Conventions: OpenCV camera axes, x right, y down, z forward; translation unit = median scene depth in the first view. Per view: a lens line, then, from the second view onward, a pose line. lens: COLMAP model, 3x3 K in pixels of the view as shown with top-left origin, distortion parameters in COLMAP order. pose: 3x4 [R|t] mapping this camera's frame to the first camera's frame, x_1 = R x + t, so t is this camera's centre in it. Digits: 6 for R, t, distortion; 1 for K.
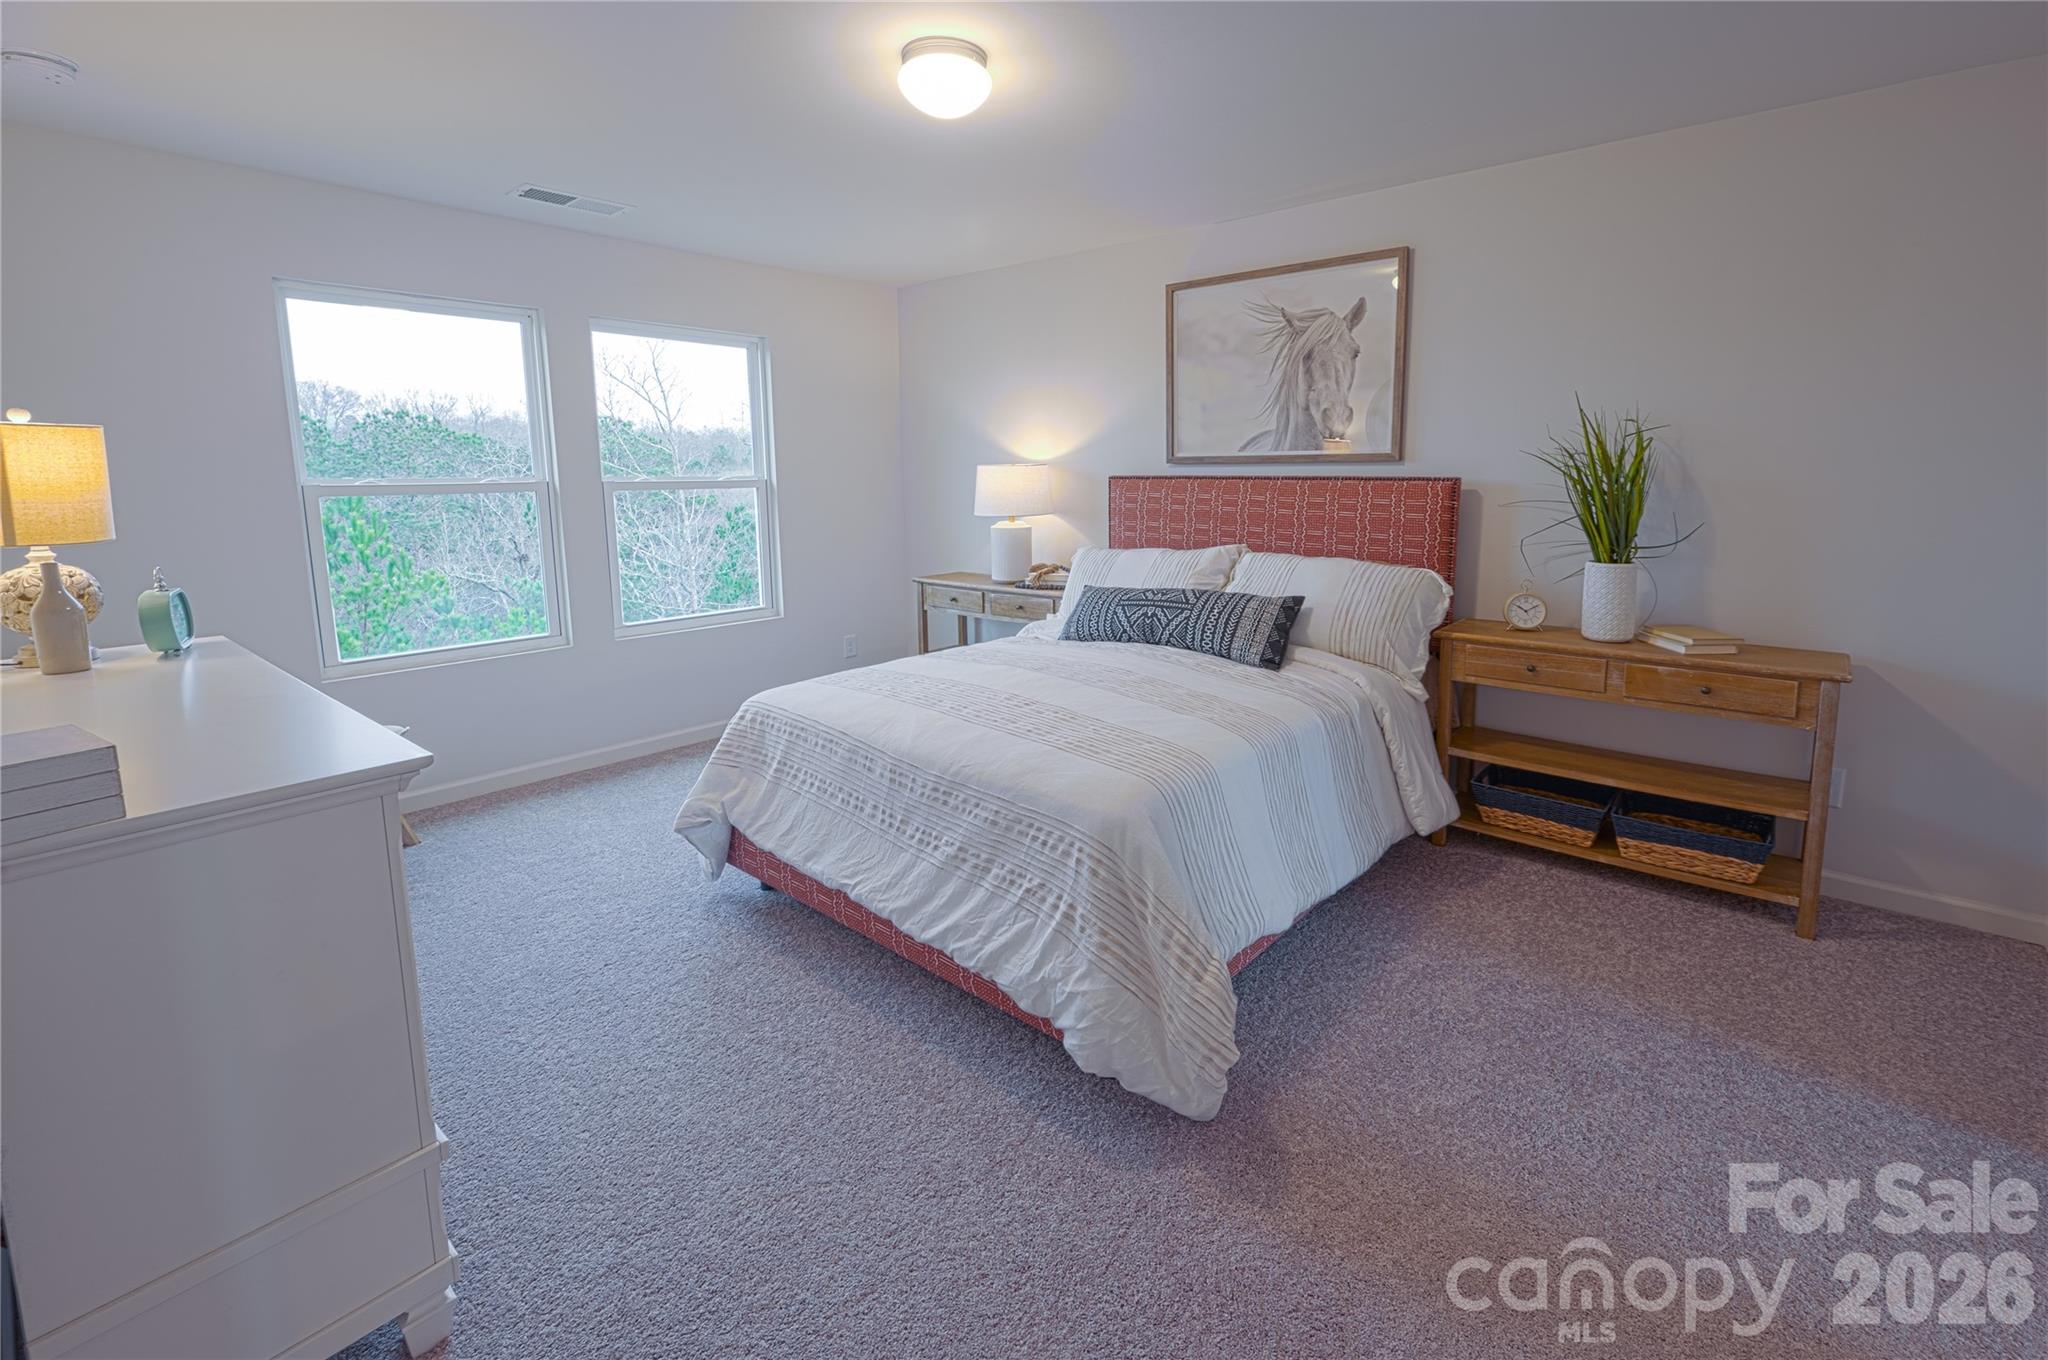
lens RADIAL K [[879.1, 0, 1028.1], [0, 879.1, 741.7], [0, 0, 1]] dist [-0.000375, 0.000217]
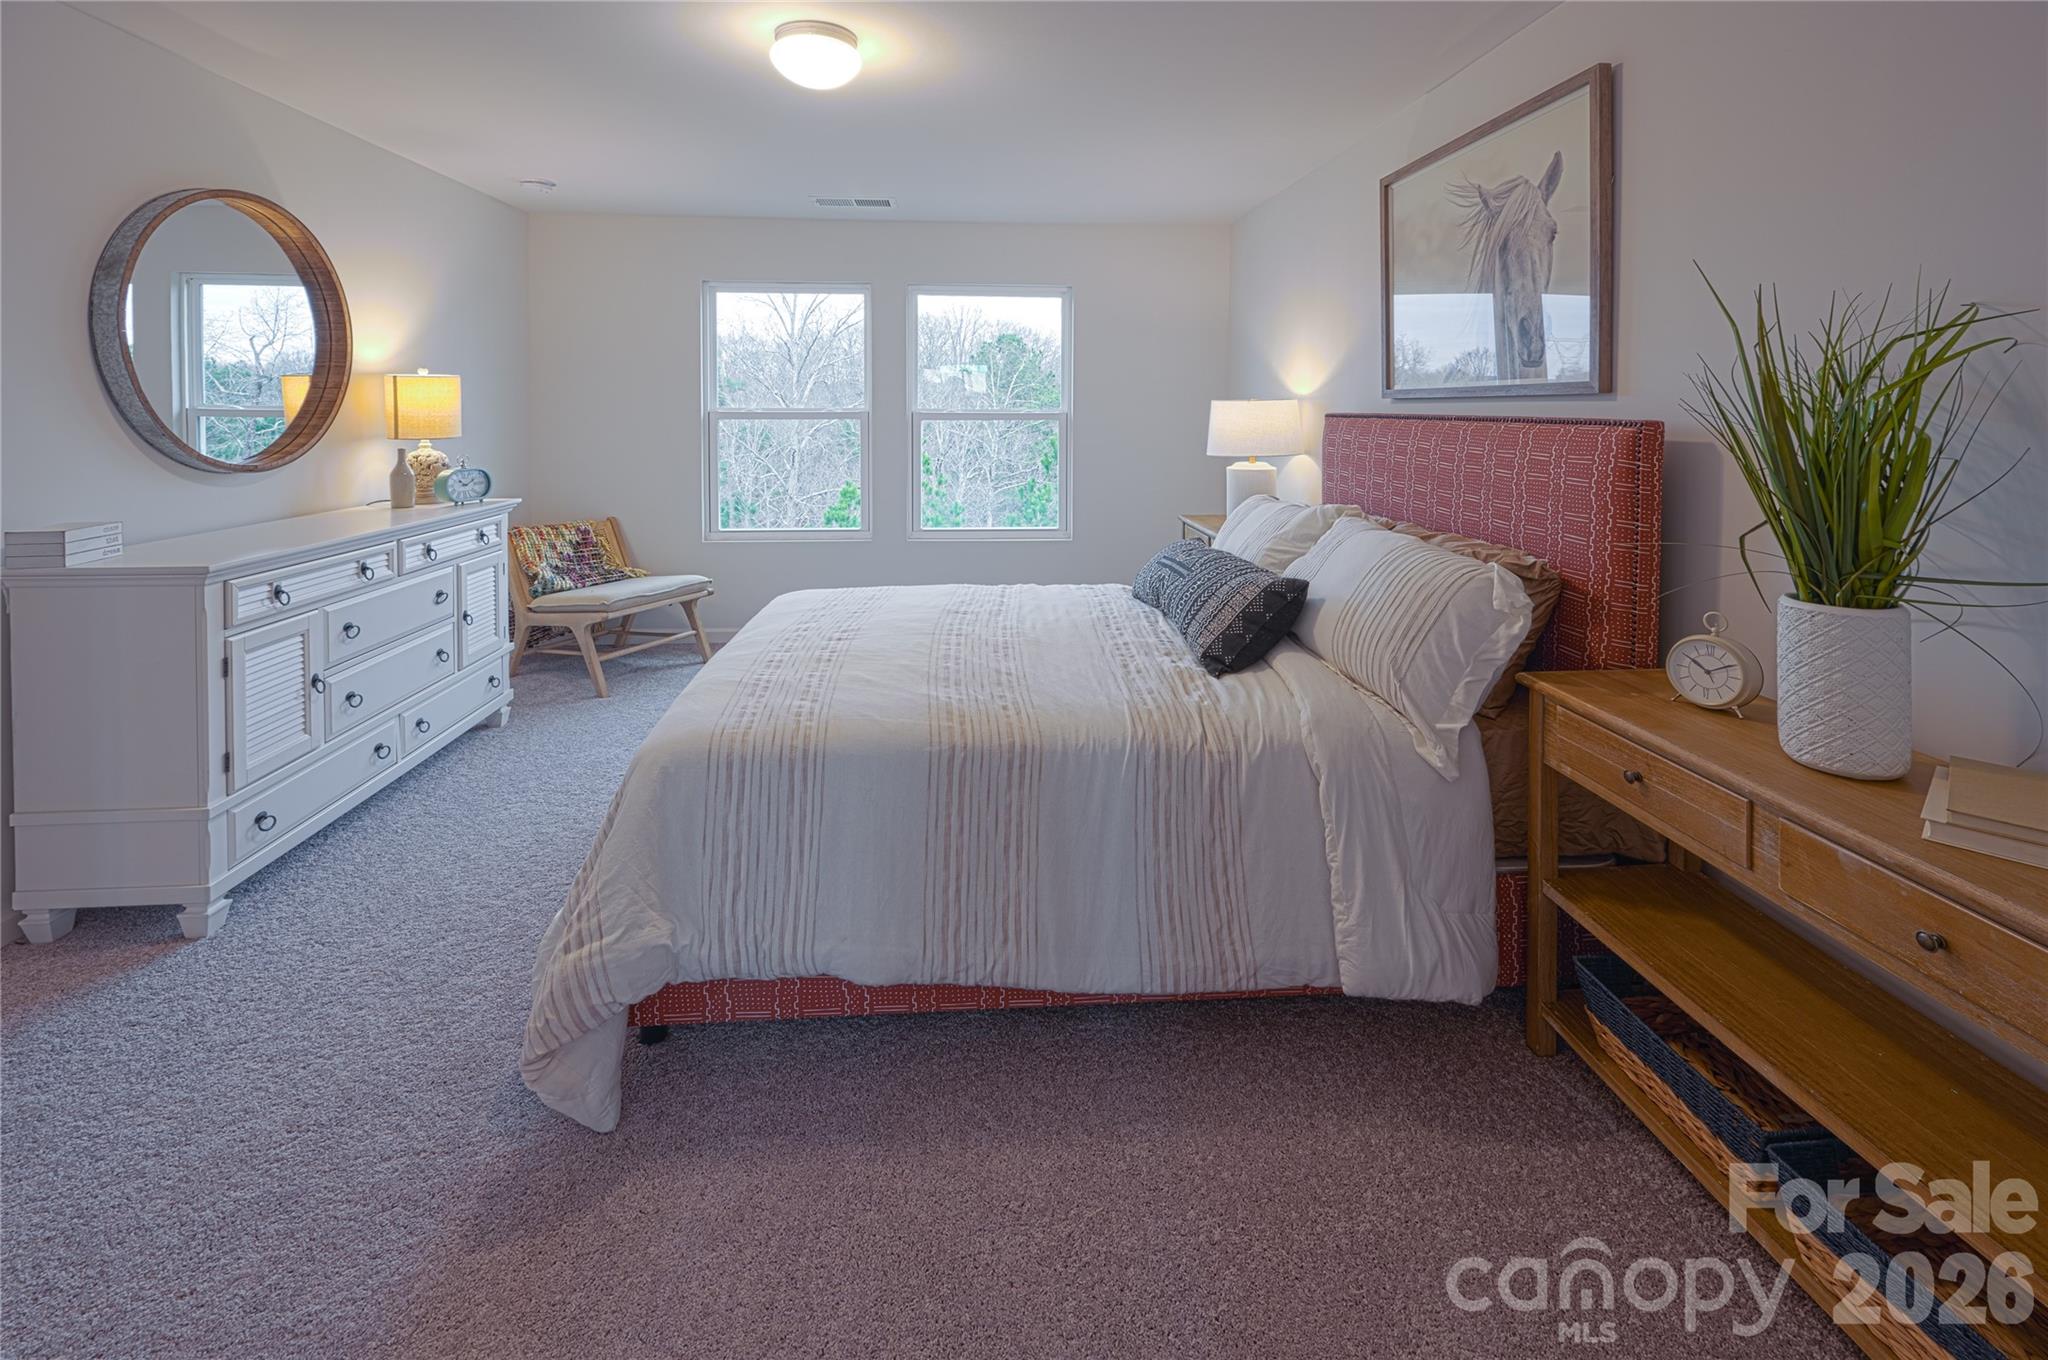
lens RADIAL K [[874.7, 0, 1019.4], [0, 874.7, 550.8], [0, 0, 1]] dist [-0.000524, -0.000064]
pose [[0.694922, 0.122808, -0.708521, 0.583701], [-0.217073, 0.975169, -0.043880, -0.097698], [0.685538, 0.184294, 0.704325, 0.312617]]
